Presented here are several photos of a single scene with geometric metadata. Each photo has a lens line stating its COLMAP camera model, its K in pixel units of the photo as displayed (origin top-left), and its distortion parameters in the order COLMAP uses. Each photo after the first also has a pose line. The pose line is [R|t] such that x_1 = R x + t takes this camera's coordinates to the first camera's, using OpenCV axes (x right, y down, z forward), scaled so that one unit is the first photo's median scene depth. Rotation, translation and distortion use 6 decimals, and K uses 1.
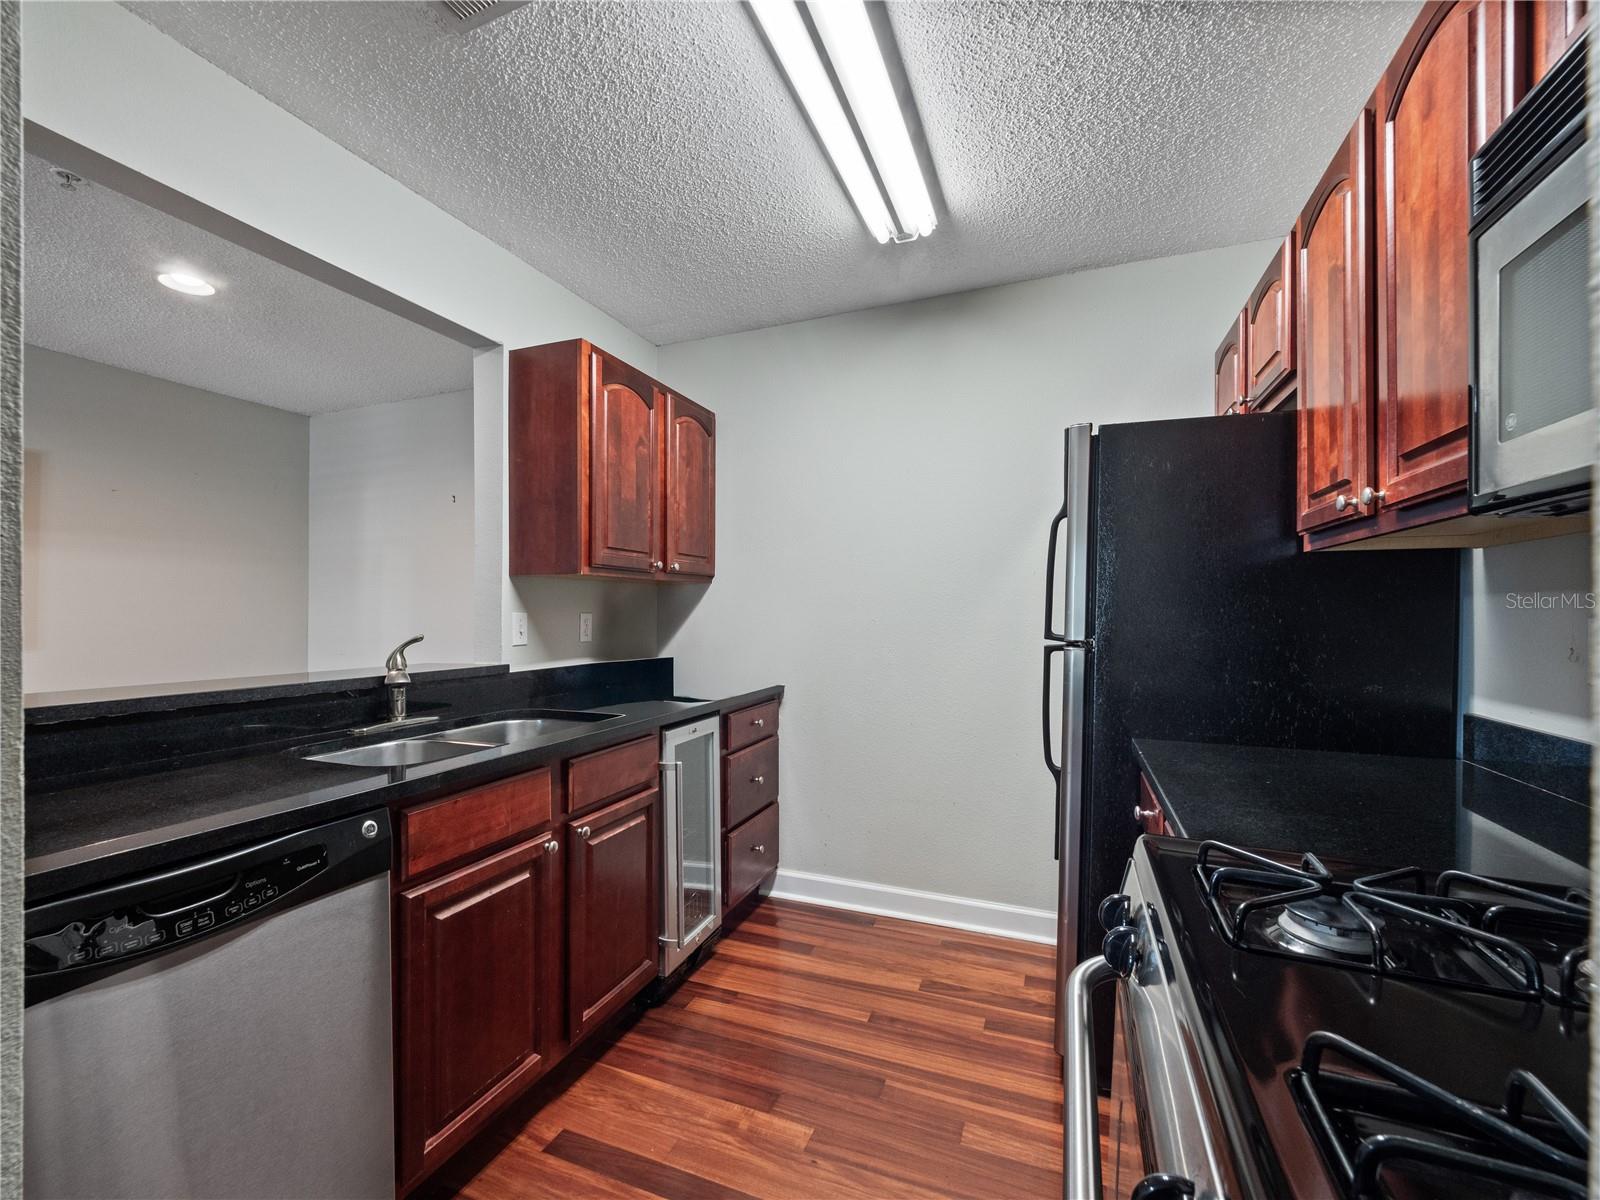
lens RADIAL K [[691.8, 0, 789.9], [0, 691.8, 612.5], [0, 0, 1]] dist [0.000268, -0.003915]
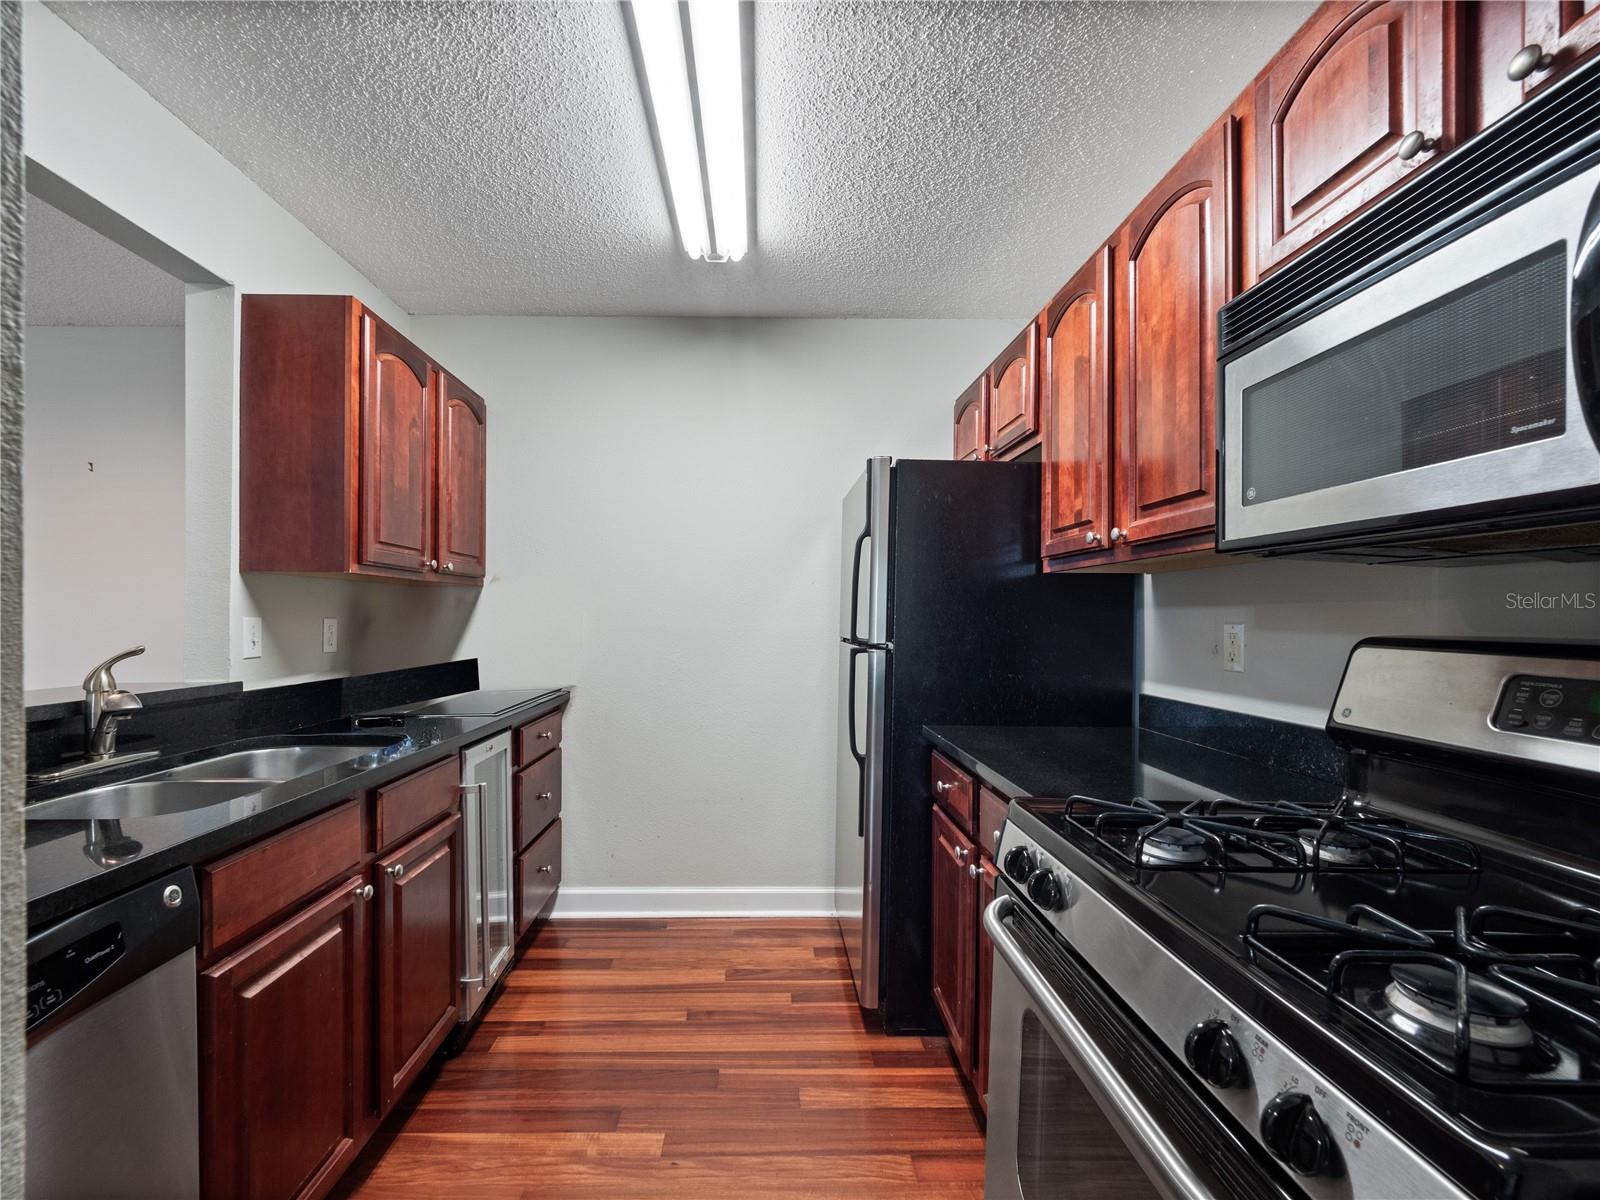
lens RADIAL K [[691.8, 0, 776.4], [0, 691.8, 617.1], [0, 0, 1]] dist [0.000268, -0.003915]
pose [[0.918219, 0.003861, 0.396054, -0.202536], [-0.003370, 0.999992, -0.001936, -0.001004], [-0.396058, 0.000443, 0.918225, 0.013211]]
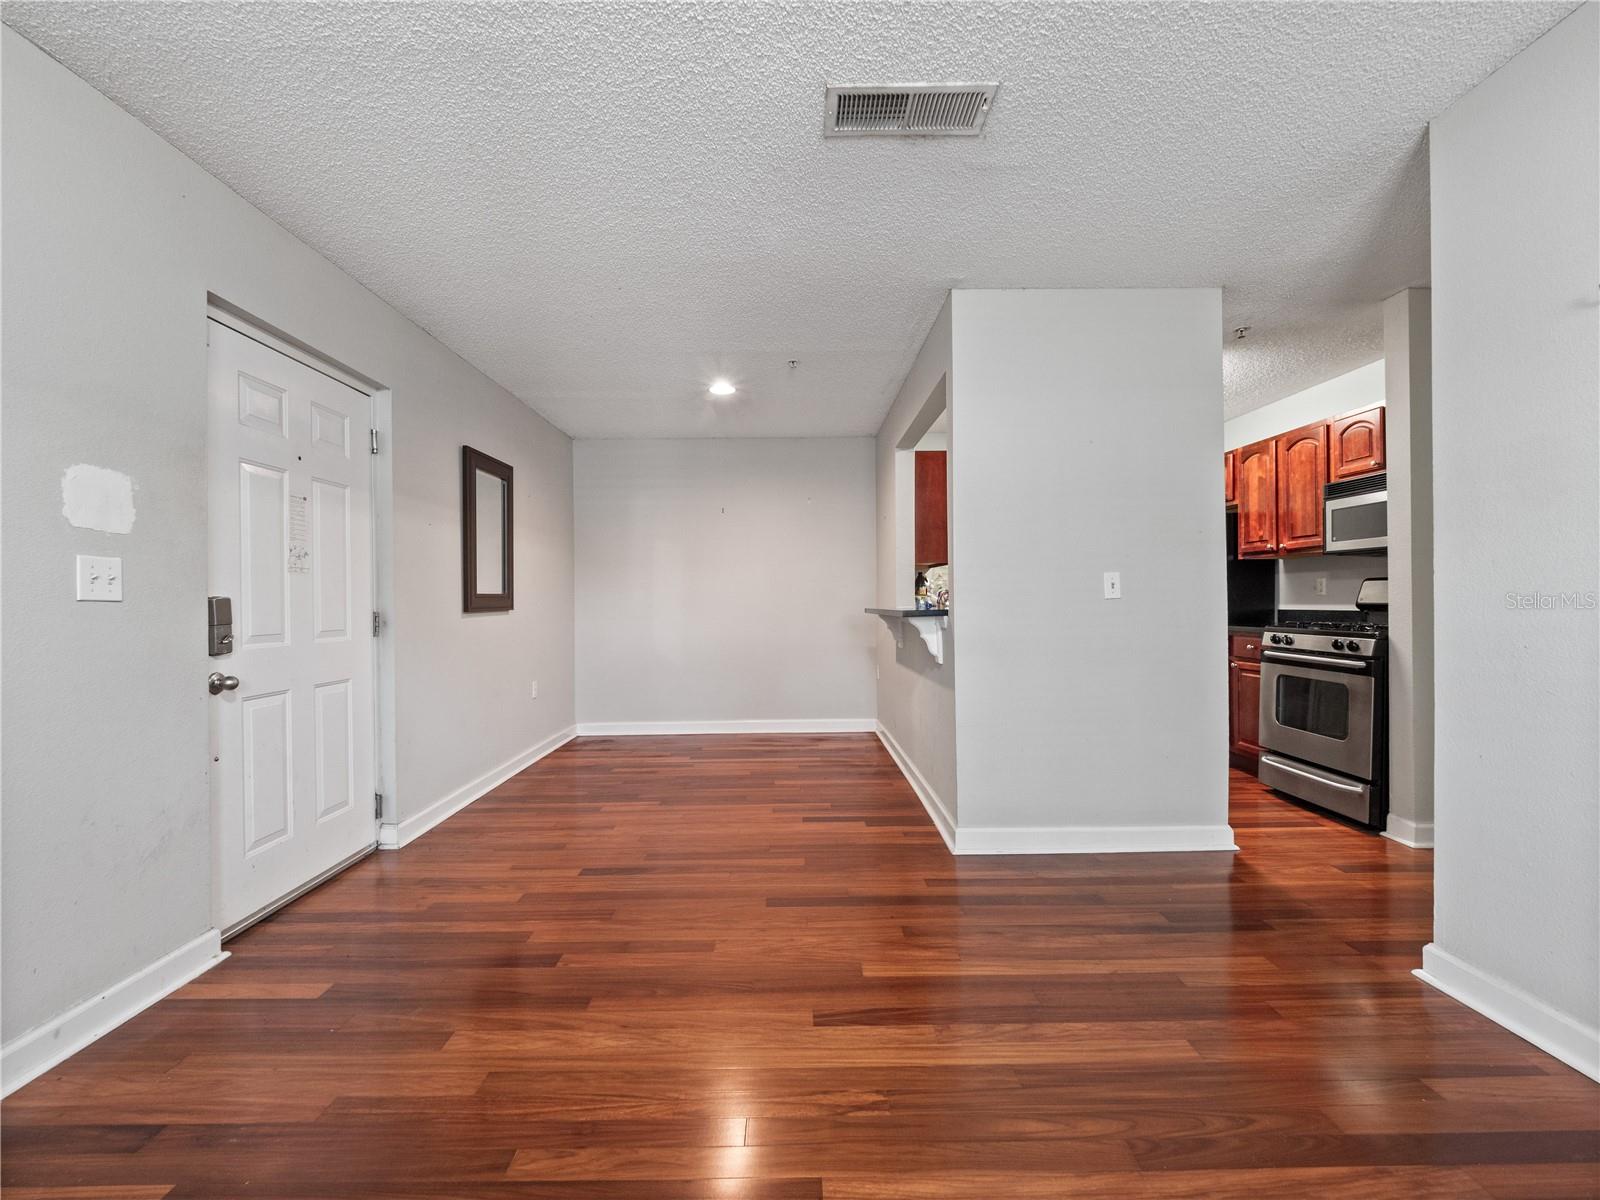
lens RADIAL K [[691.8, 0, 802.2], [0, 691.8, 600.2], [0, 0, 1]] dist [0.000268, -0.003915]
pose [[0.919589, -0.011482, 0.392714, -2.065301], [0.014163, 0.999892, -0.003930, 0.072163], [-0.392627, 0.009176, 0.919652, -0.982702]]
